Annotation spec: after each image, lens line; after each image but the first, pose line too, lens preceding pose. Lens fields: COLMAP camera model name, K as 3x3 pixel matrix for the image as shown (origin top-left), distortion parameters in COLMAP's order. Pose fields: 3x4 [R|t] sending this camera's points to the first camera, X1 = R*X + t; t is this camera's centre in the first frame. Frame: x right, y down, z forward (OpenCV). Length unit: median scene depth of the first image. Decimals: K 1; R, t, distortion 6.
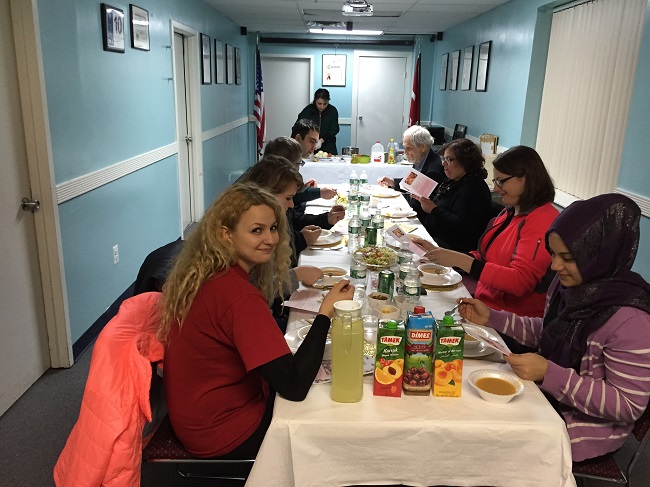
lens RADIAL K [[554.6, 0, 323.9], [0, 554.6, 242.0], [0, 0, 1]] dist [0.038314, -0.016209]
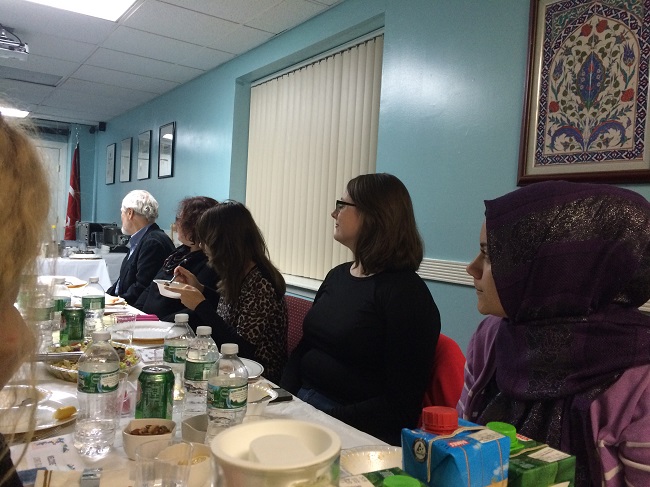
lens RADIAL K [[554.3, 0, 332.5], [0, 554.3, 233.2], [0, 0, 1]] dist [0.049647, -0.047910]
pose [[0.812129, 0.009735, 0.583397, -0.013881], [0.128982, 0.972130, -0.195775, 0.019368], [-0.569044, 0.234242, 0.788238, 0.191712]]
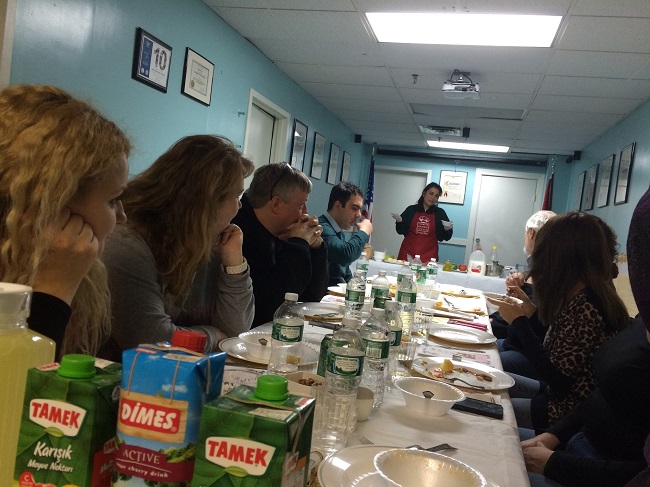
lens RADIAL K [[554.3, 0, 323.6], [0, 554.3, 240.0], [0, 0, 1]] dist [0.049647, -0.047910]
pose [[0.962935, 0.099017, -0.250903, 0.080638], [-0.158839, 0.959958, -0.230761, 0.032041], [0.218007, 0.262061, 0.940105, 0.173816]]
